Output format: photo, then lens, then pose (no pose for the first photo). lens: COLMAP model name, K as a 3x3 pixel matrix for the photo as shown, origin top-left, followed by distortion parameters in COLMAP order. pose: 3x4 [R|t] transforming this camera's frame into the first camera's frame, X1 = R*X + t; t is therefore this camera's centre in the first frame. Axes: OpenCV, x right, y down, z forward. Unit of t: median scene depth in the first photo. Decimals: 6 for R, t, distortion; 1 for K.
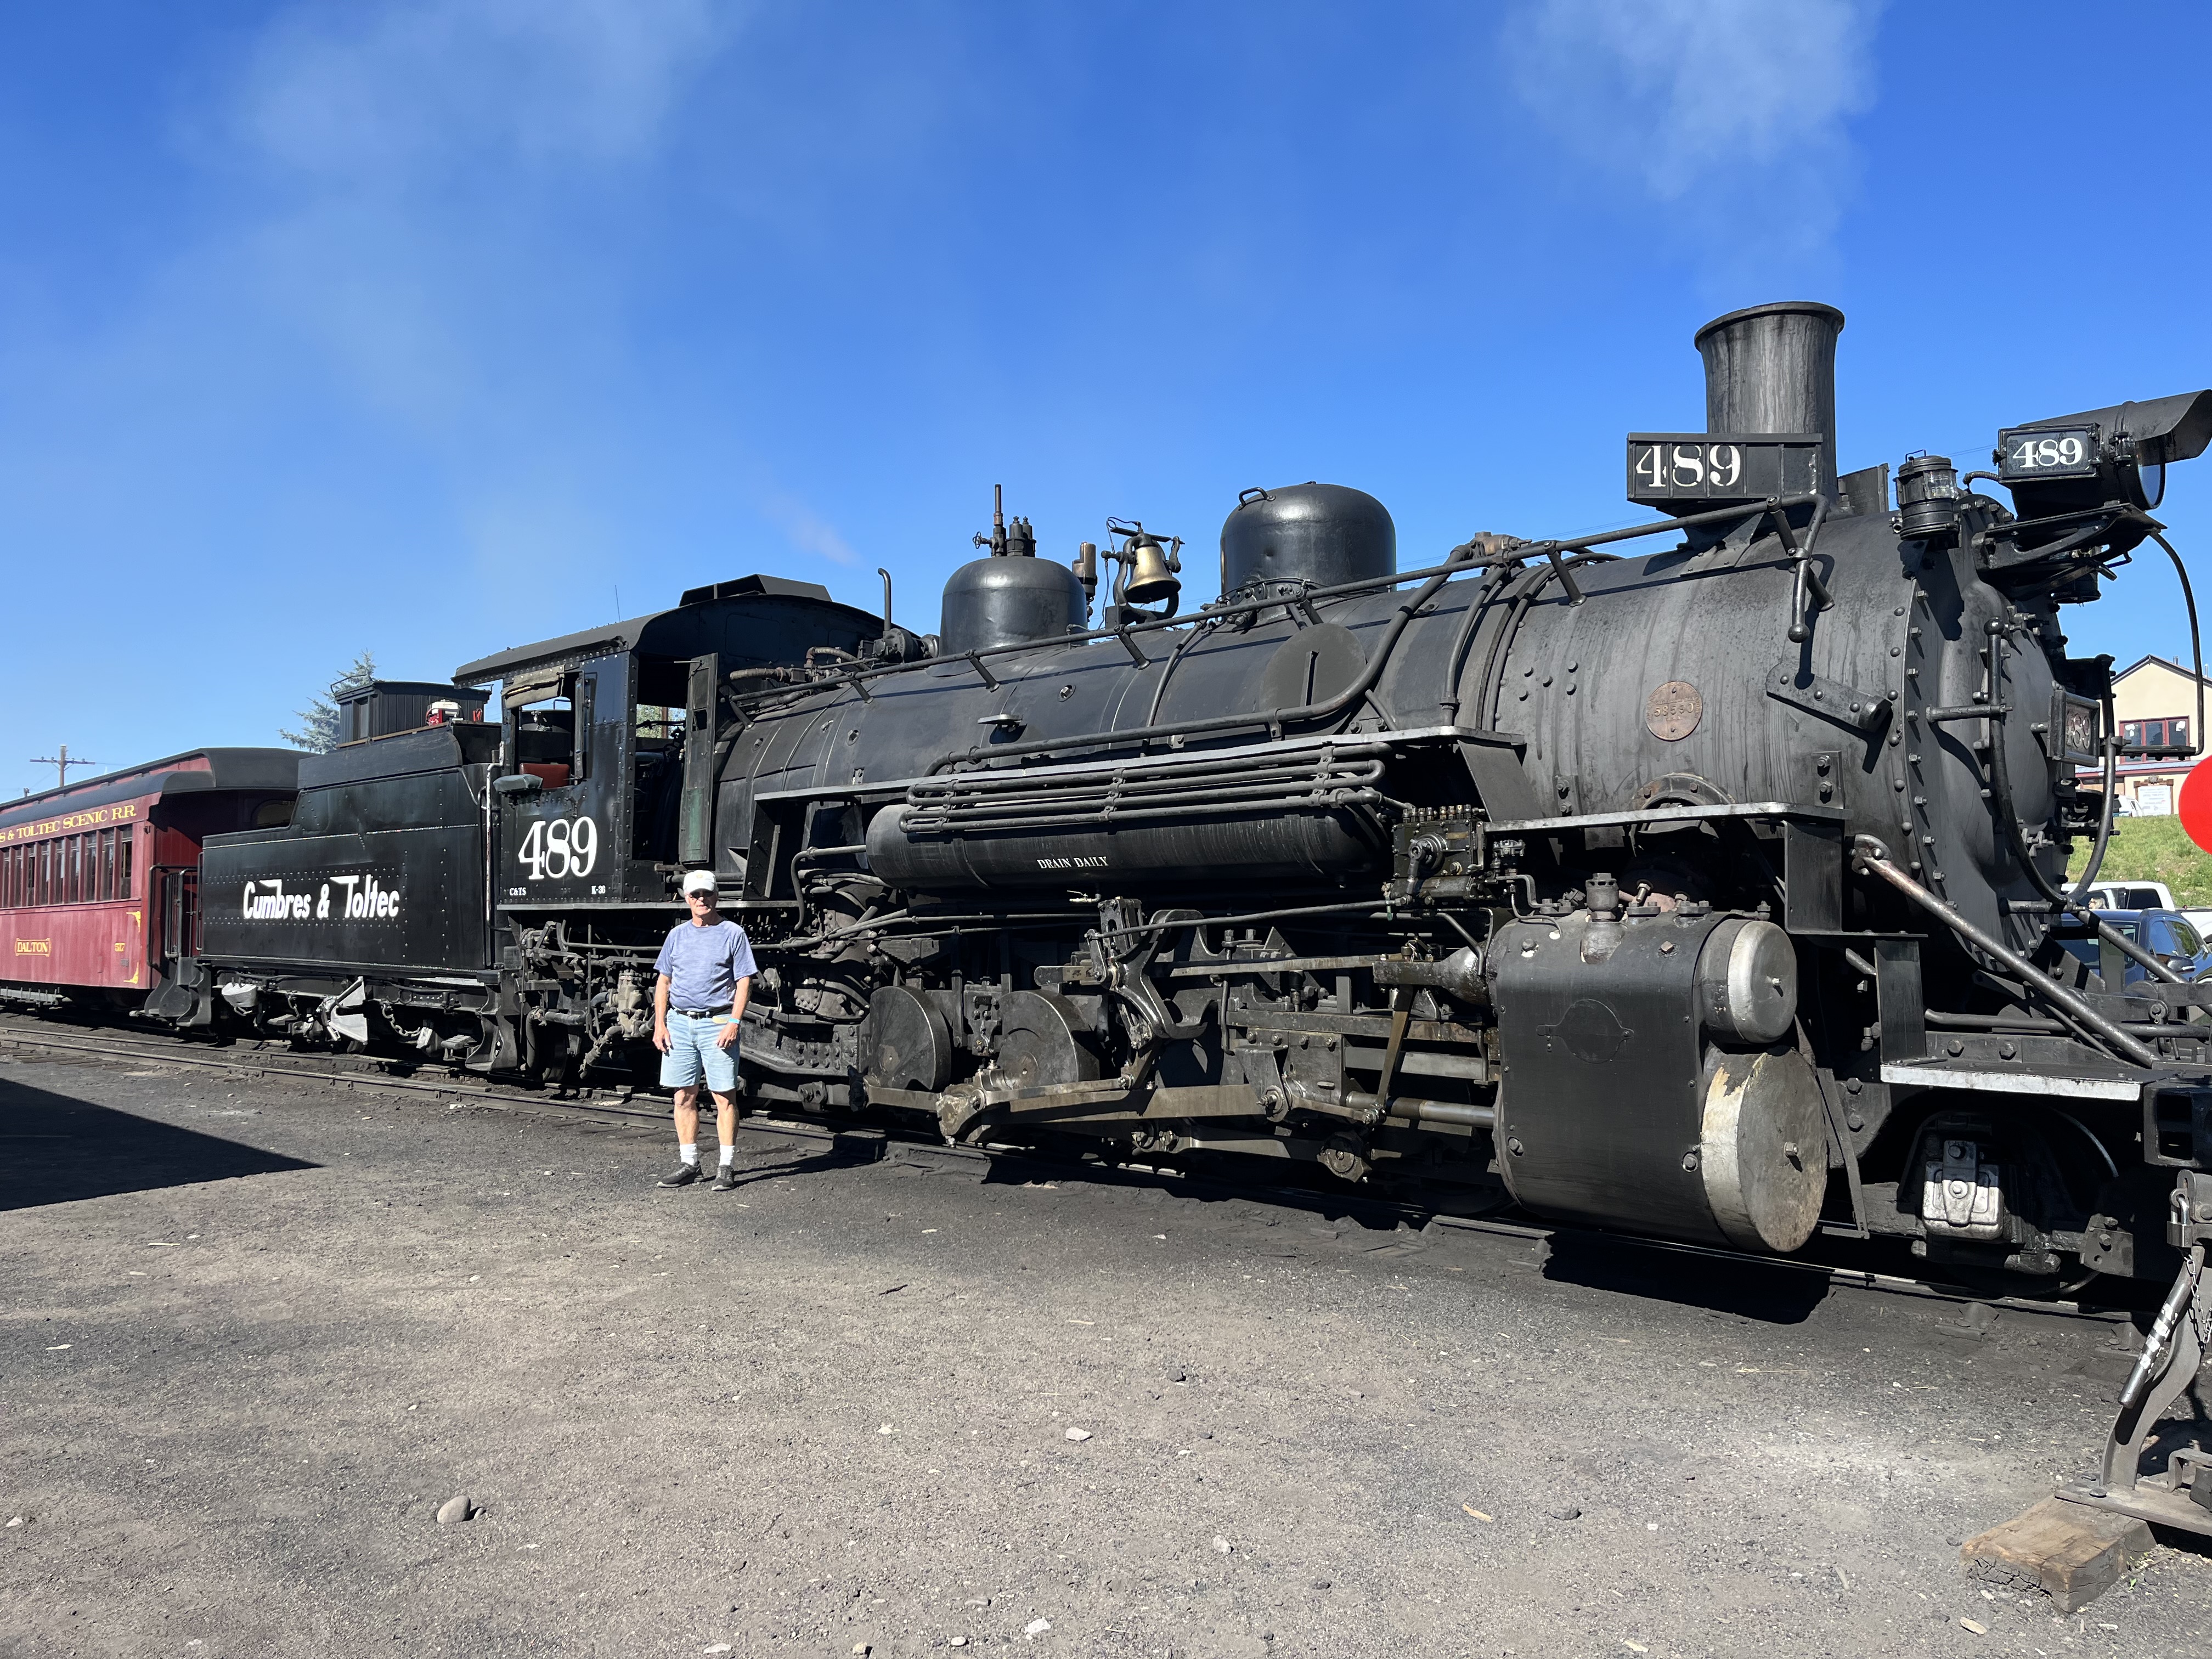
lens RADIAL K [[1678.9, 0, 1103.1], [0, 1678.9, 835.1], [0, 0, 1]] dist [0.062312, -0.069765]
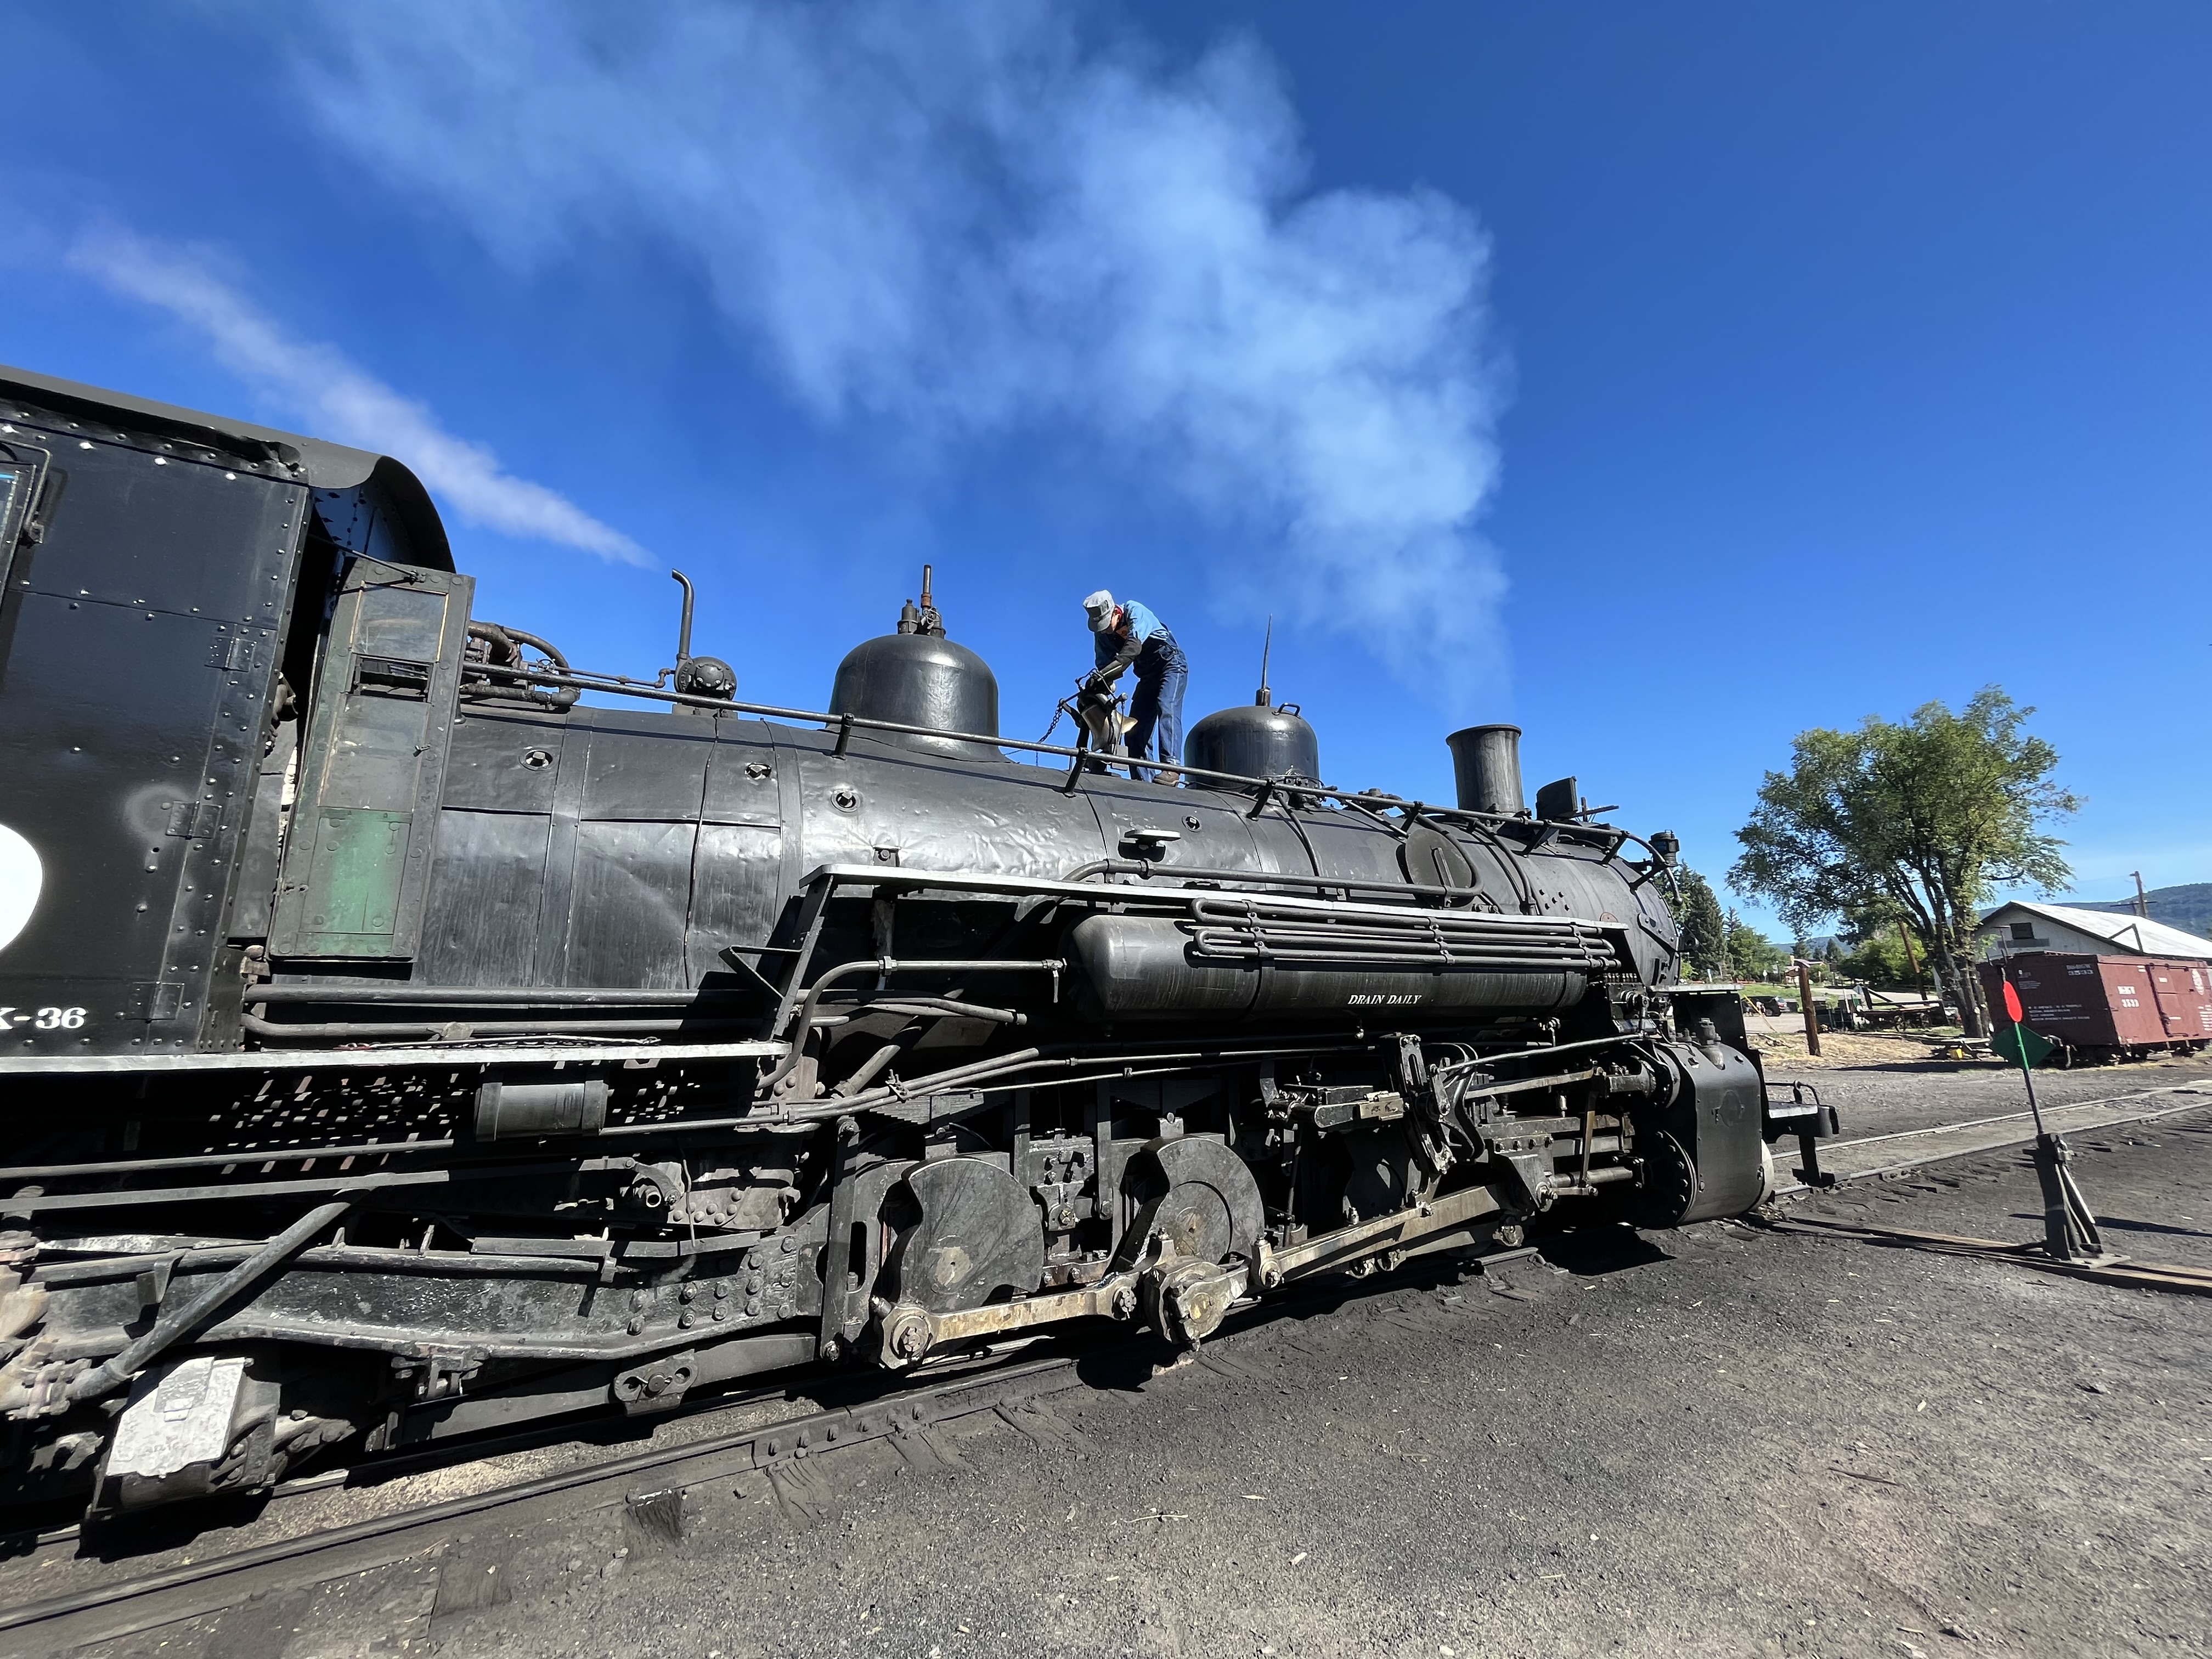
lens RADIAL K [[898.4, 0, 1103.9], [0, 898.4, 832.7], [0, 0, 1]] dist [-0.000142, 0.000781]
pose [[0.251796, 0.193120, 0.948316, -0.695108], [-0.043204, 0.981154, -0.188336, 0.031302], [-0.966815, 0.006451, 0.255394, 1.160422]]
